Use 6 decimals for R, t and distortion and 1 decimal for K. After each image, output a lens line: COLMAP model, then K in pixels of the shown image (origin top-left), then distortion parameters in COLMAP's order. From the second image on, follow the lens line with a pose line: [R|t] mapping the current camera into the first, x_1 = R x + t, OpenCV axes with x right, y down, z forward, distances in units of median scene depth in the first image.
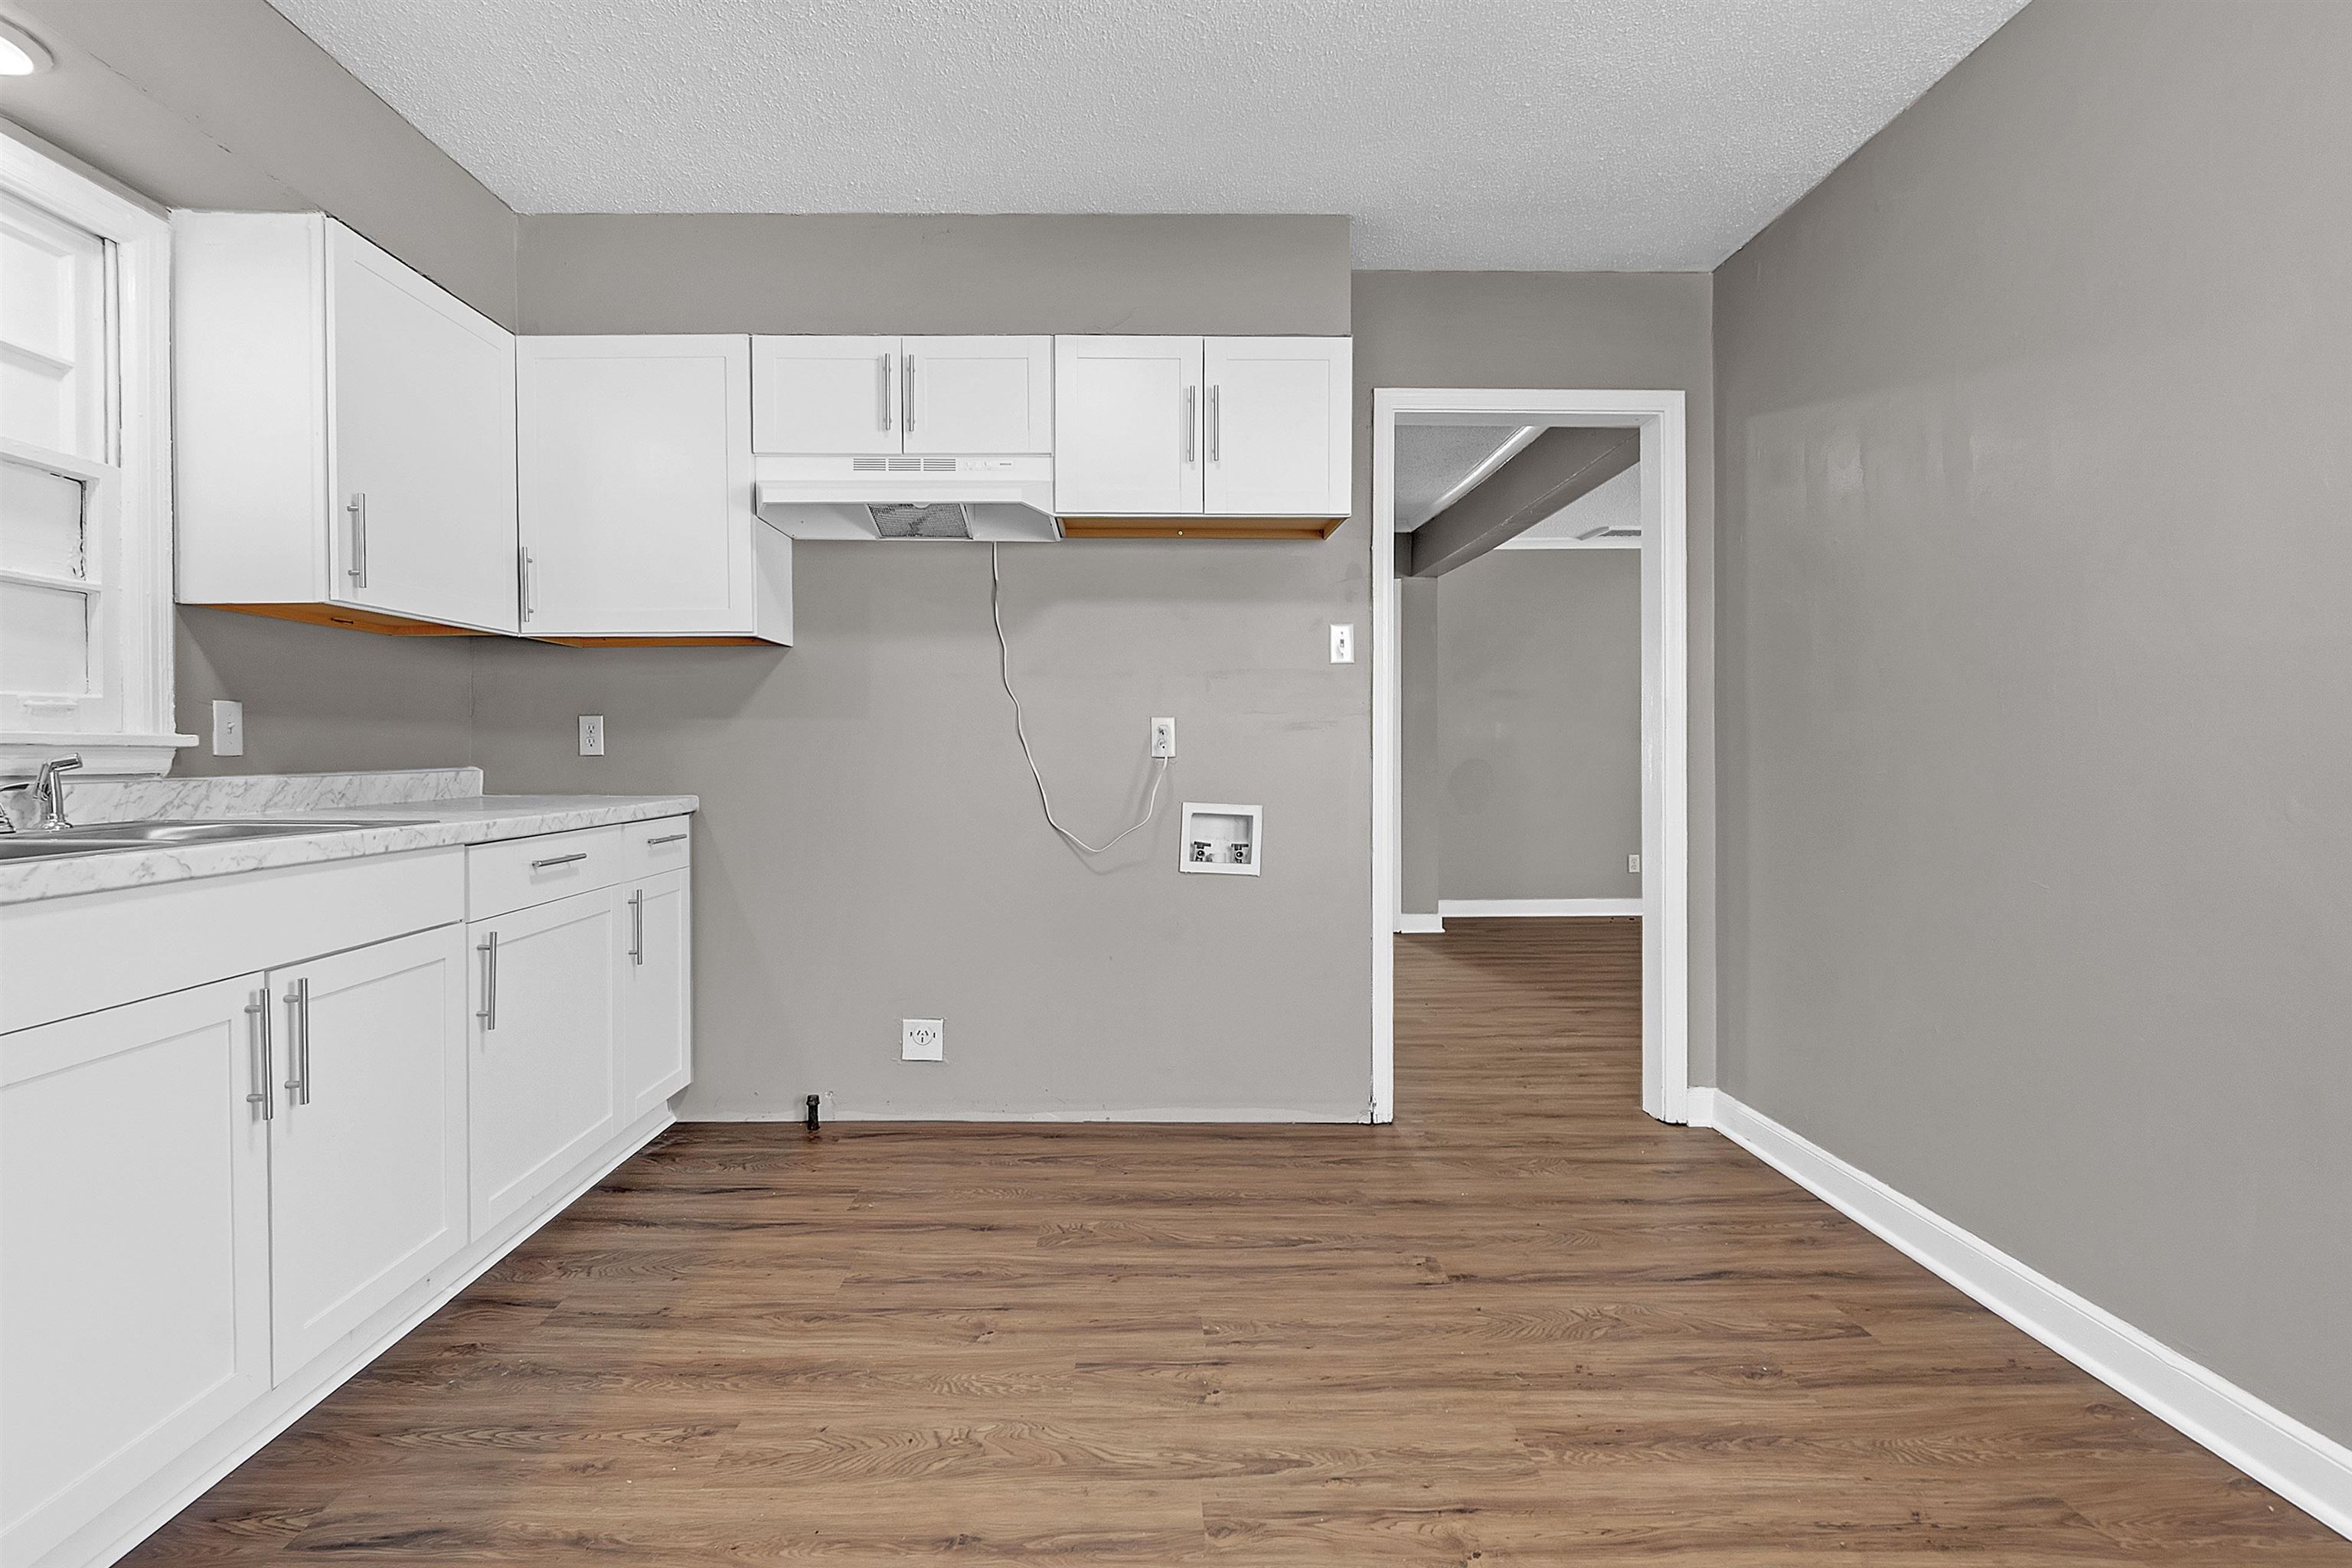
lens RADIAL K [[1357.6, 0, 1175.7], [0, 1357.6, 769.1], [0, 0, 1]] dist [-0.002194, -0.000293]
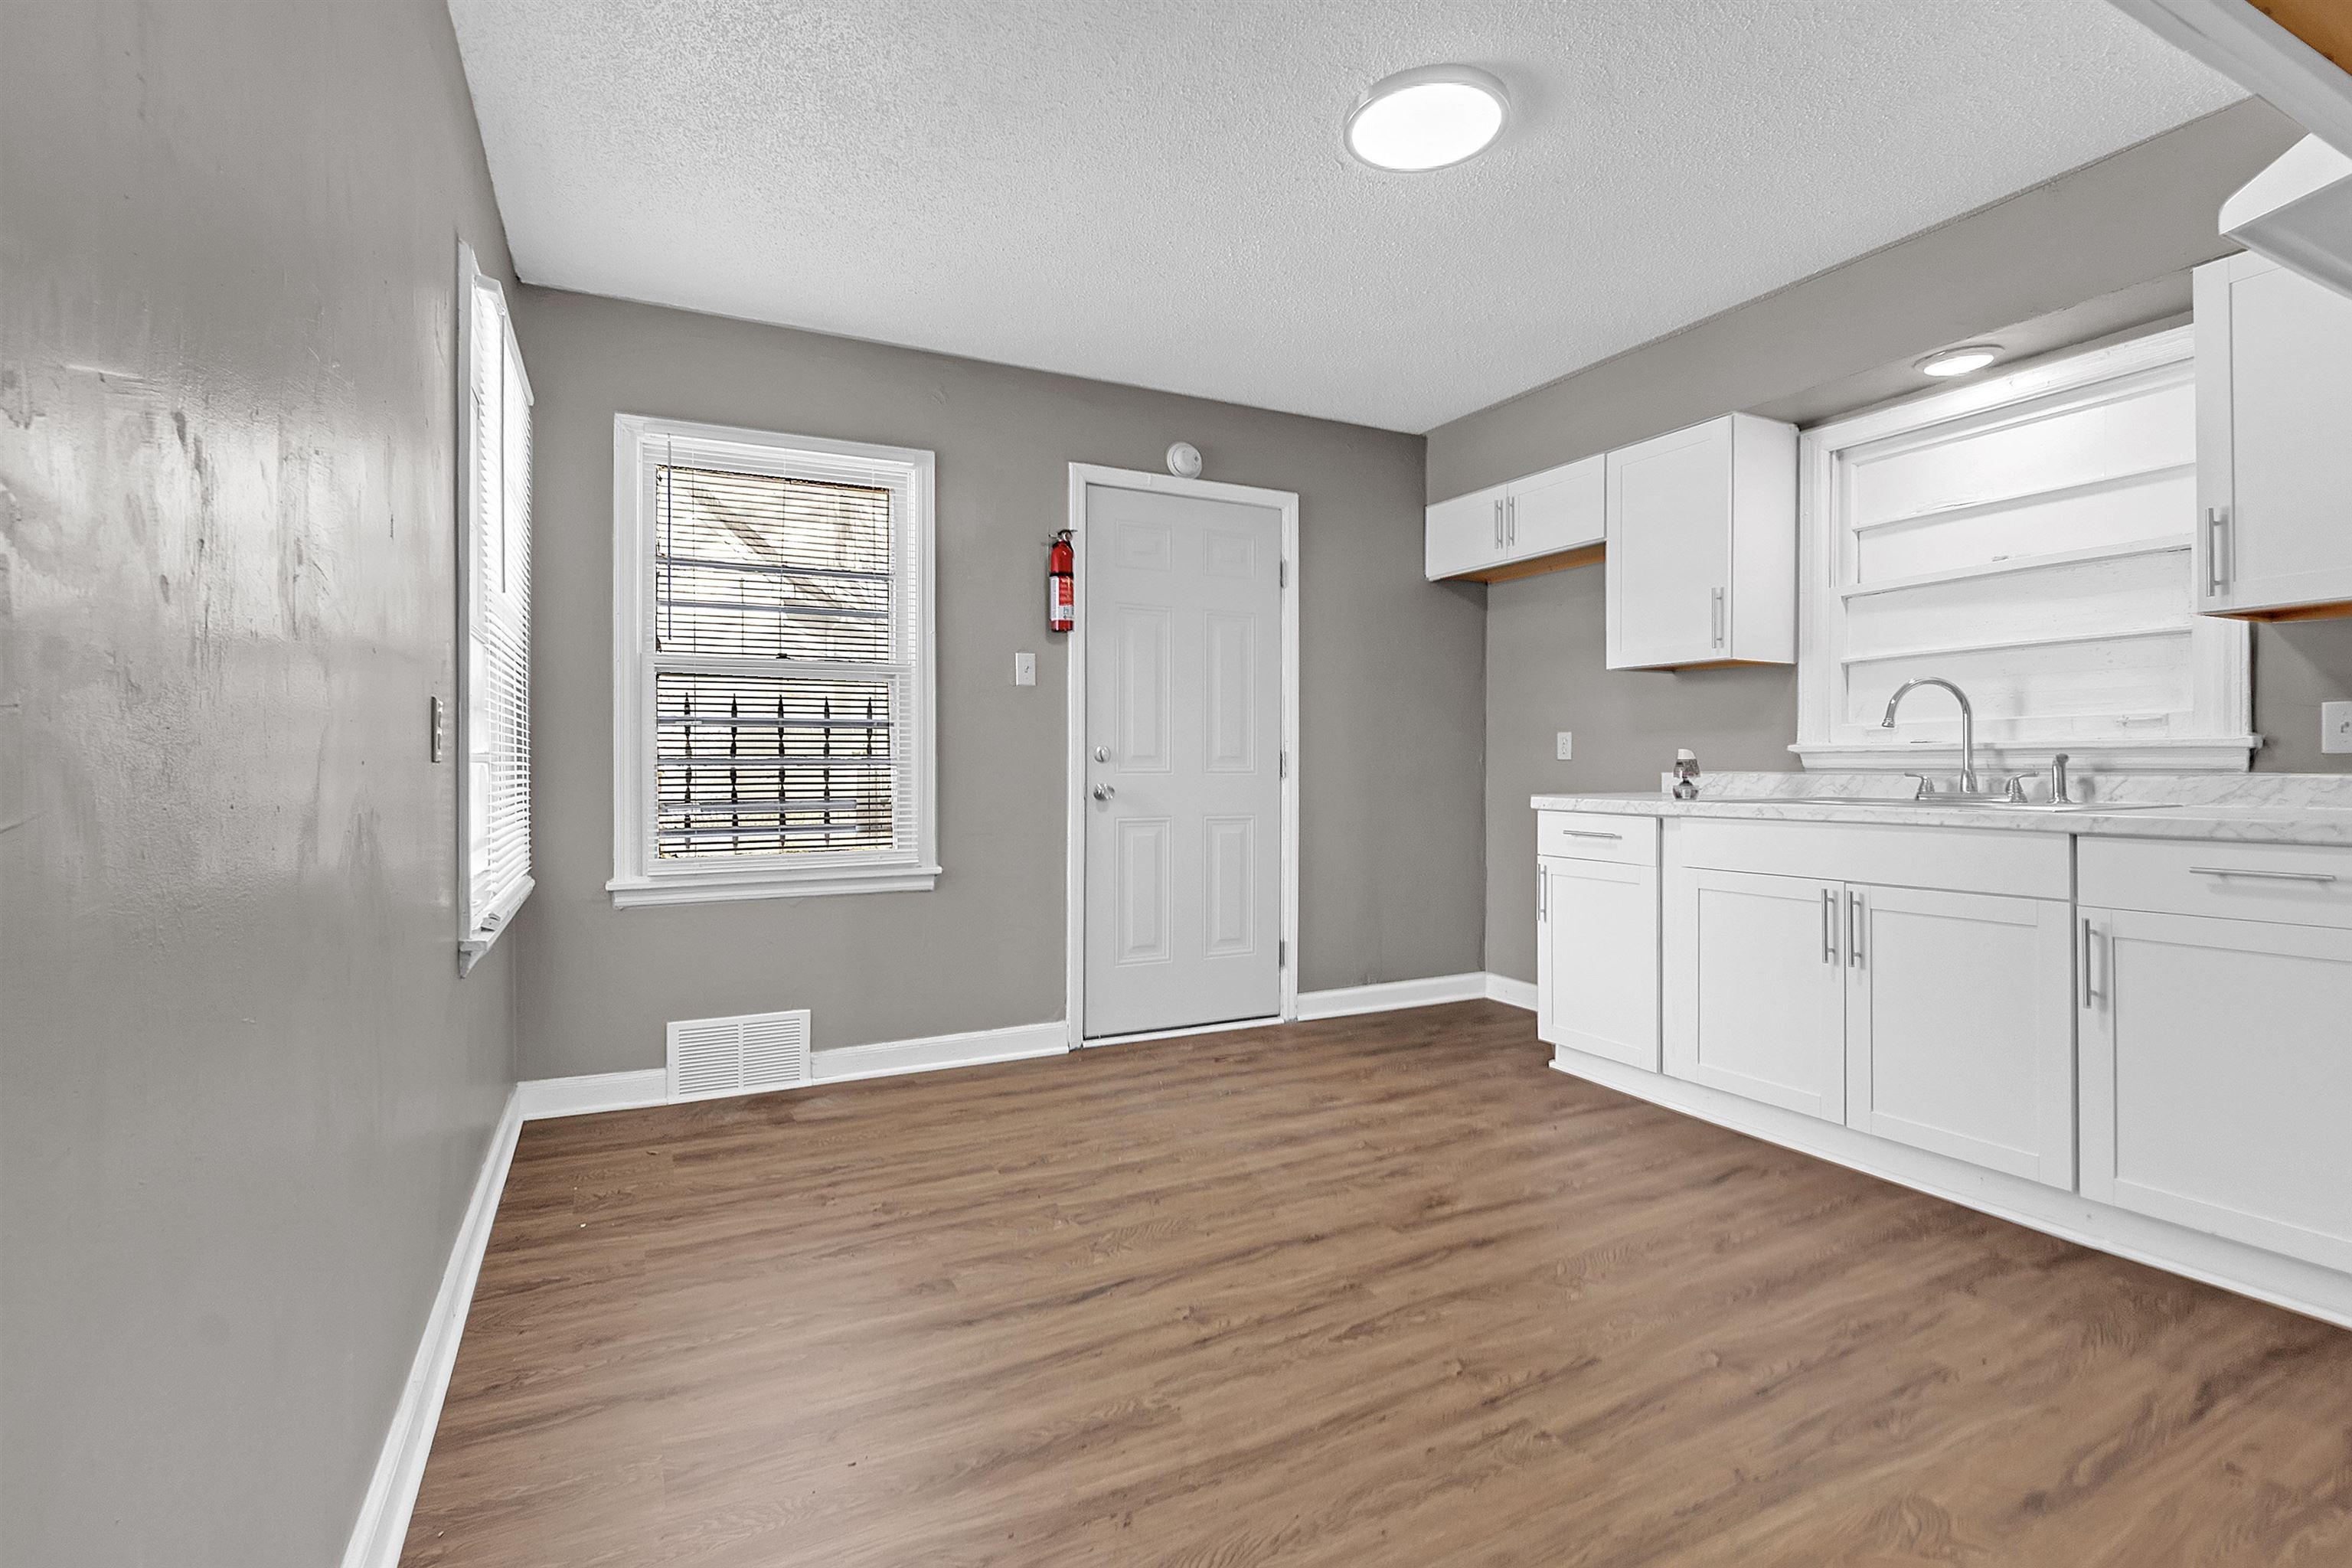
lens RADIAL K [[1357.6, 0, 1175.7], [0, 1357.6, 769.1], [0, 0, 1]] dist [-0.002194, -0.000293]
pose [[-0.938268, 0.004085, -0.345885, 0.587255], [0.000688, 0.999950, 0.009946, -0.009802], [0.345909, 0.009094, -0.938224, 1.892493]]
